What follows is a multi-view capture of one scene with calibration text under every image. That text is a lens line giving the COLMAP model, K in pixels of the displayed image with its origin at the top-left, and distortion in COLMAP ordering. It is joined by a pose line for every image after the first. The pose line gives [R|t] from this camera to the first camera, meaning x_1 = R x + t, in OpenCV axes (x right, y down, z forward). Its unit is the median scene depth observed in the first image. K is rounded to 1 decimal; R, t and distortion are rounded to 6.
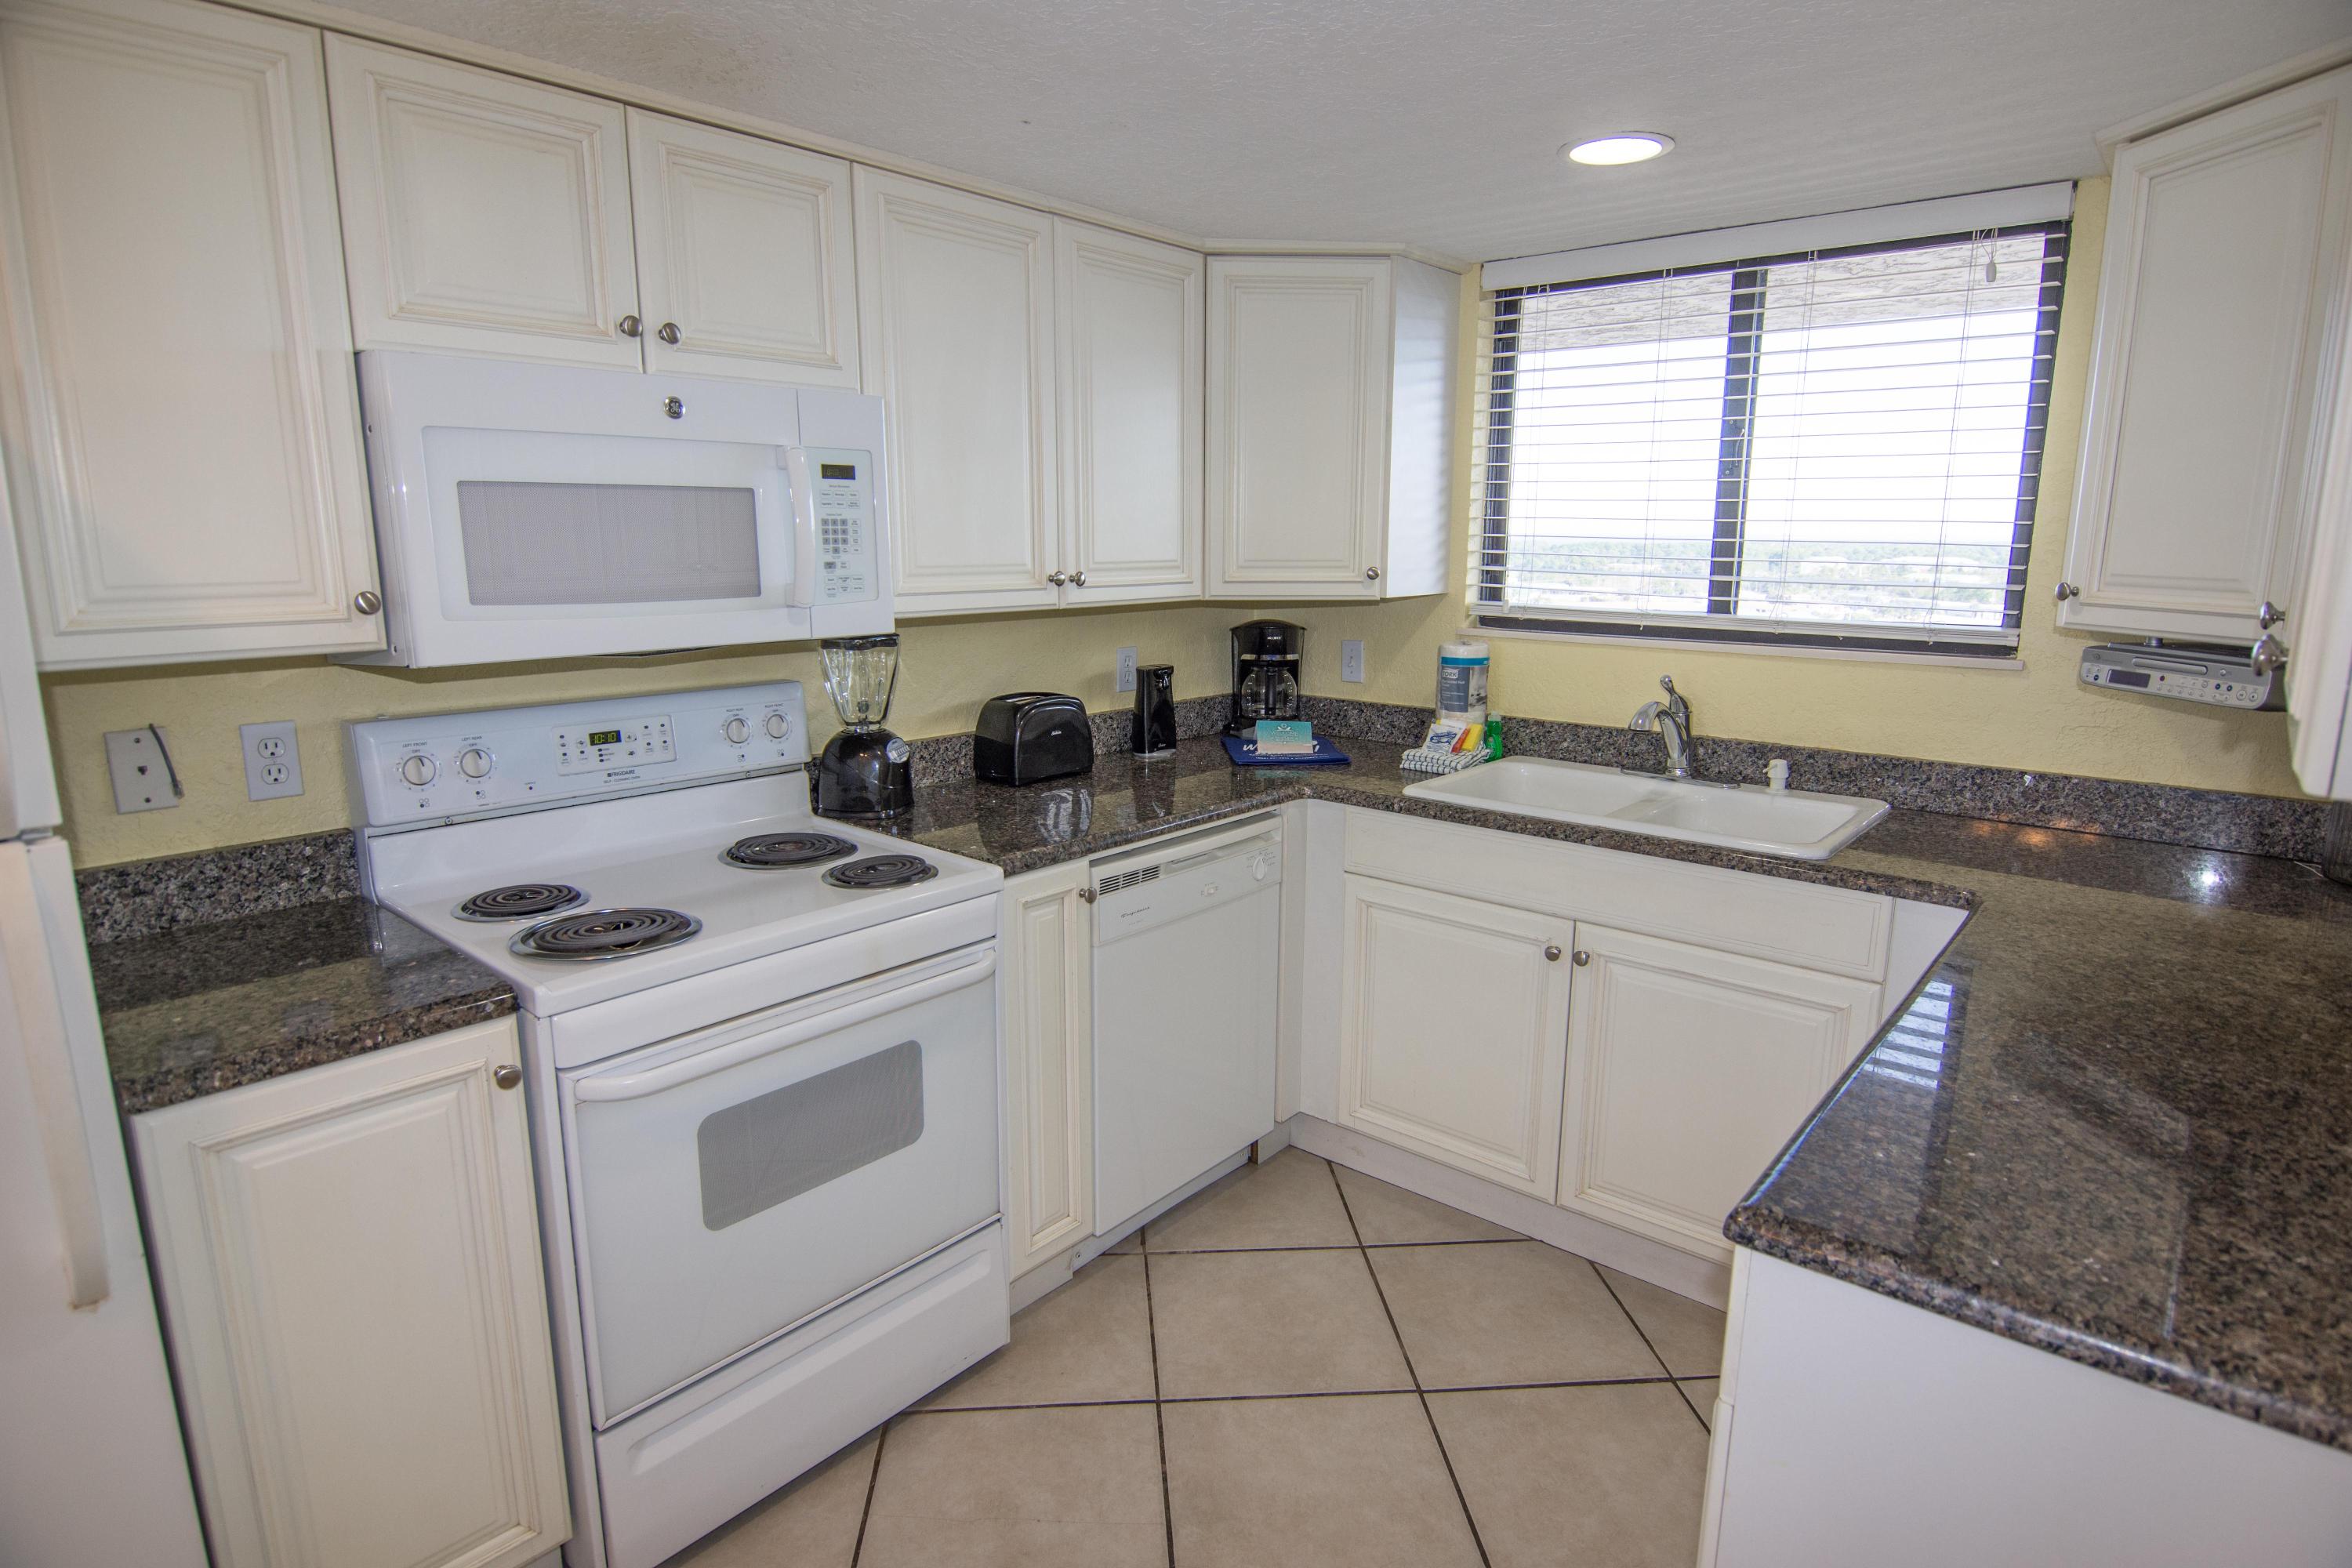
lens RADIAL K [[1250.1, 0, 1176.3], [0, 1250.1, 784.0], [0, 0, 1]] dist [0.001652, -0.018777]
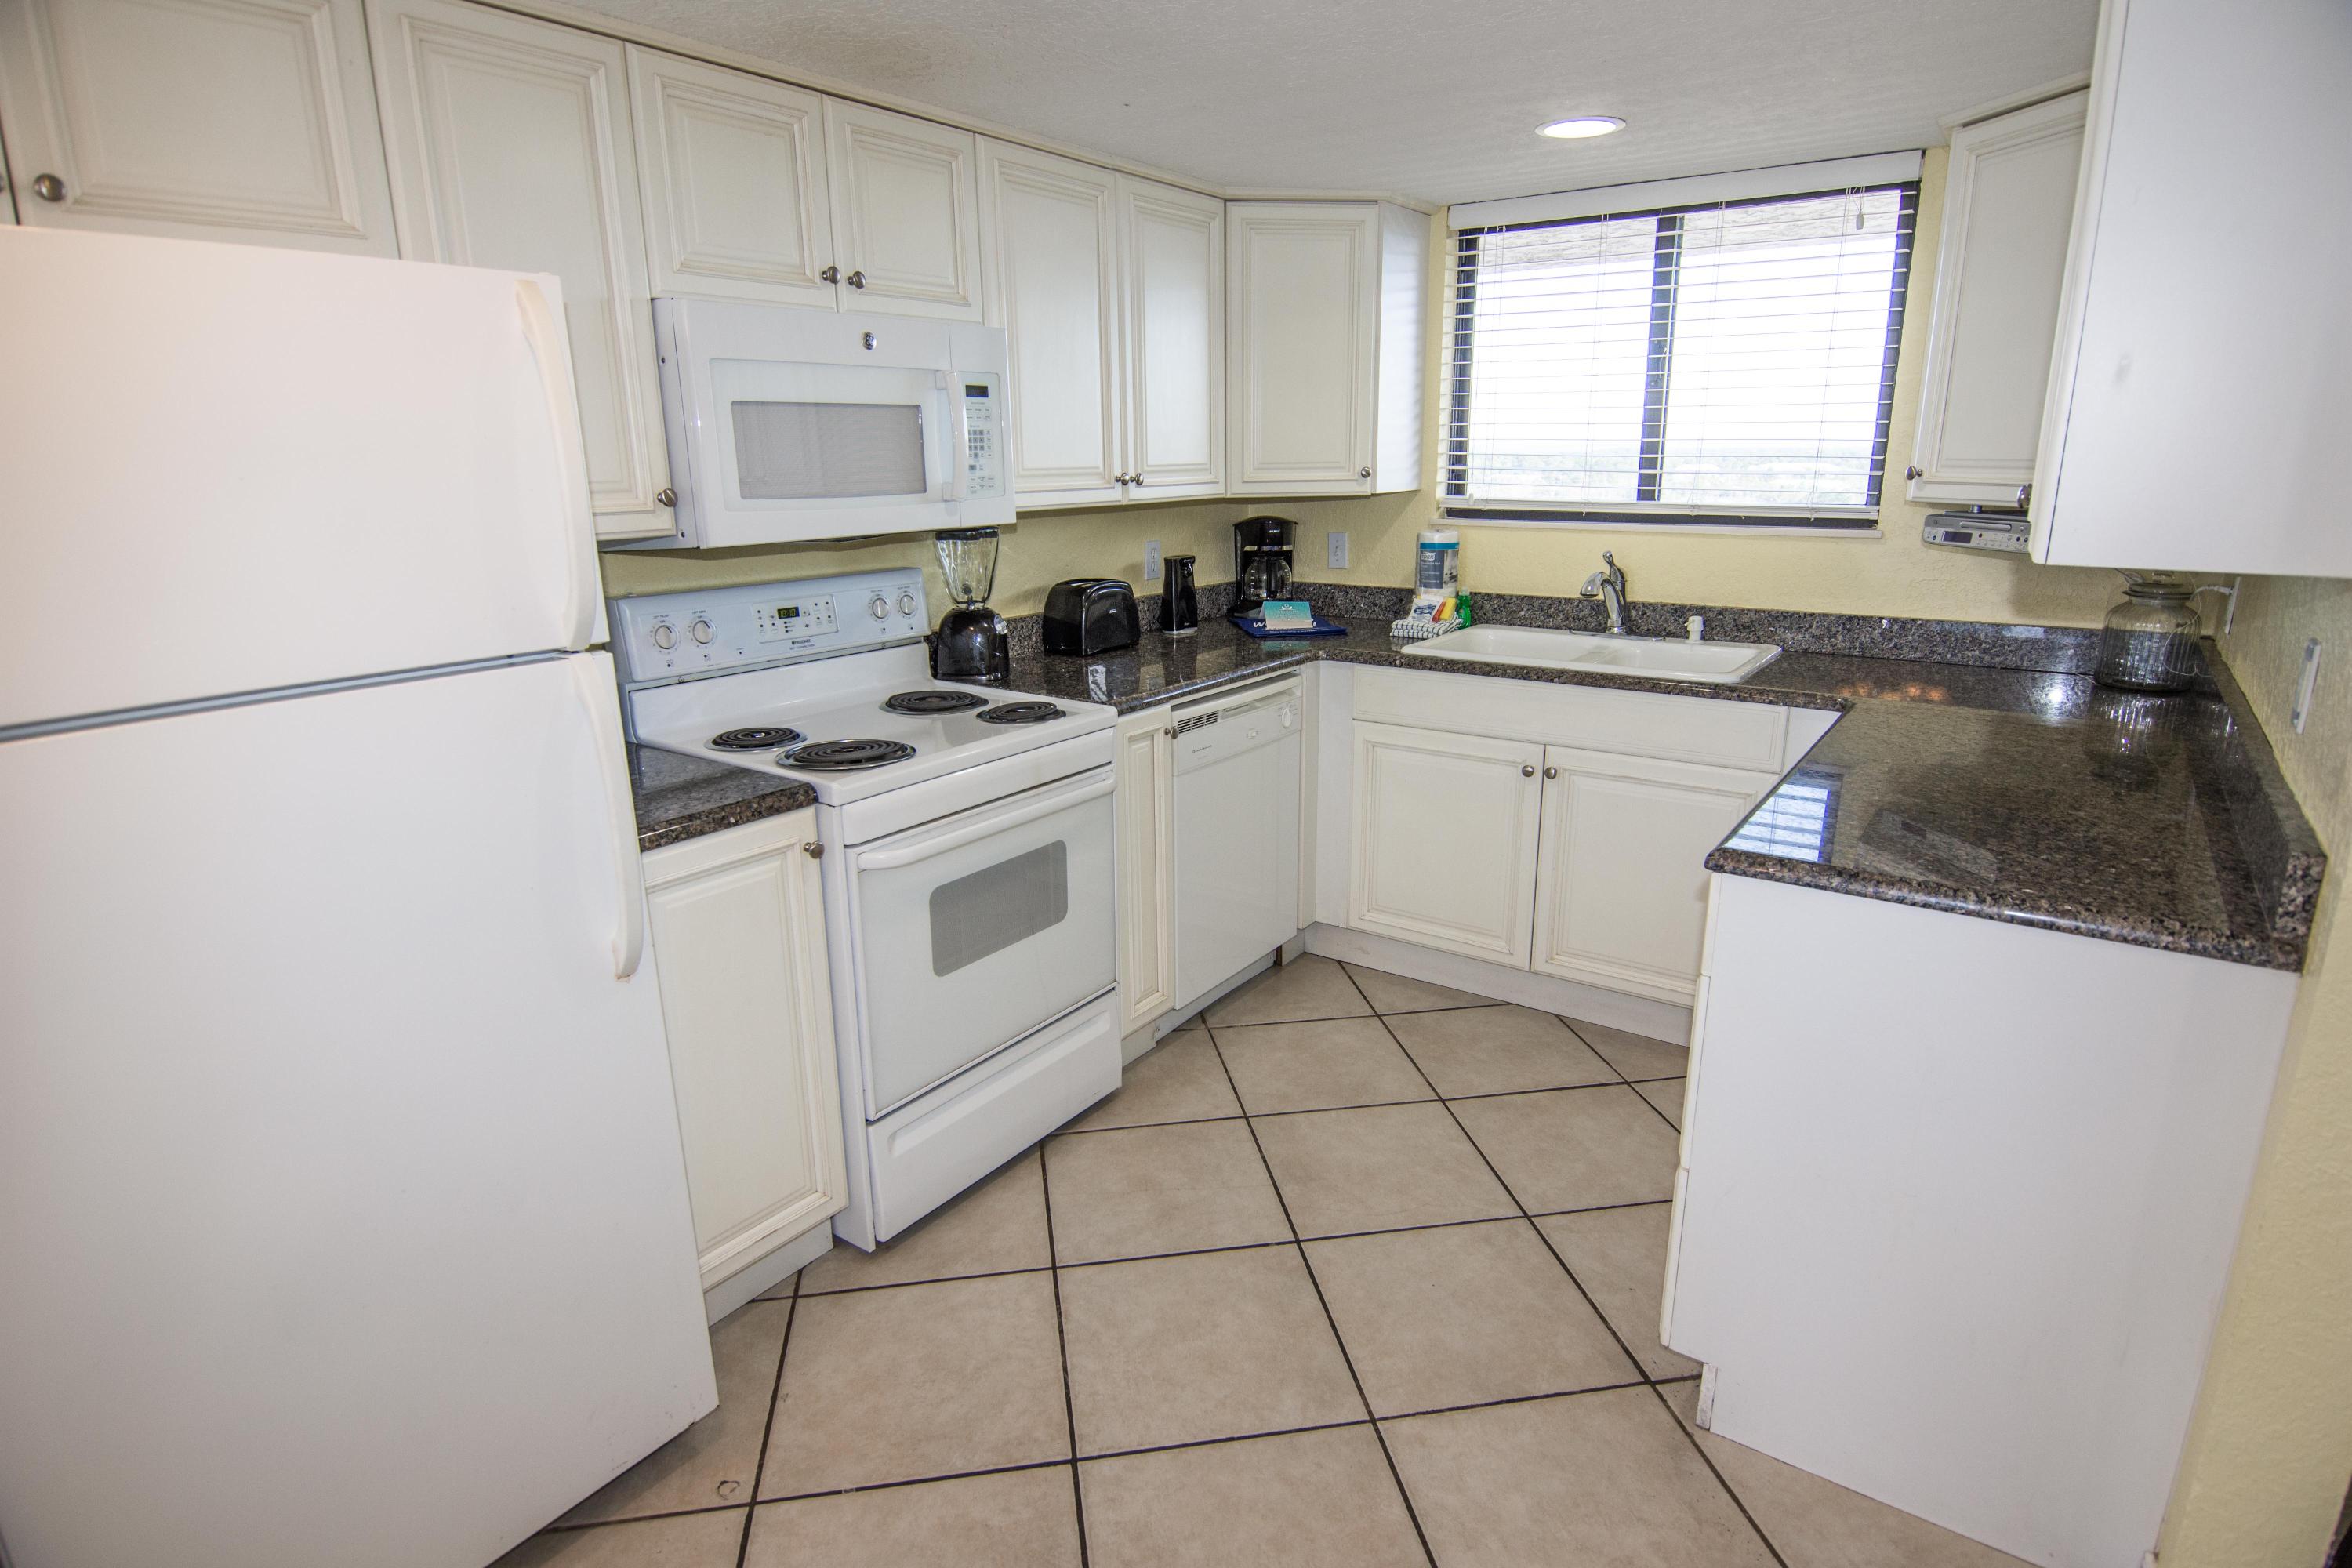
lens RADIAL K [[1250.1, 0, 1174.8], [0, 1250.1, 786.6], [0, 0, 1]] dist [0.001652, -0.018777]
pose [[0.995938, -0.036785, 0.082181, -0.170476], [0.031394, 0.997329, 0.065955, 0.059396], [-0.084388, -0.063107, 0.994433, -0.247317]]
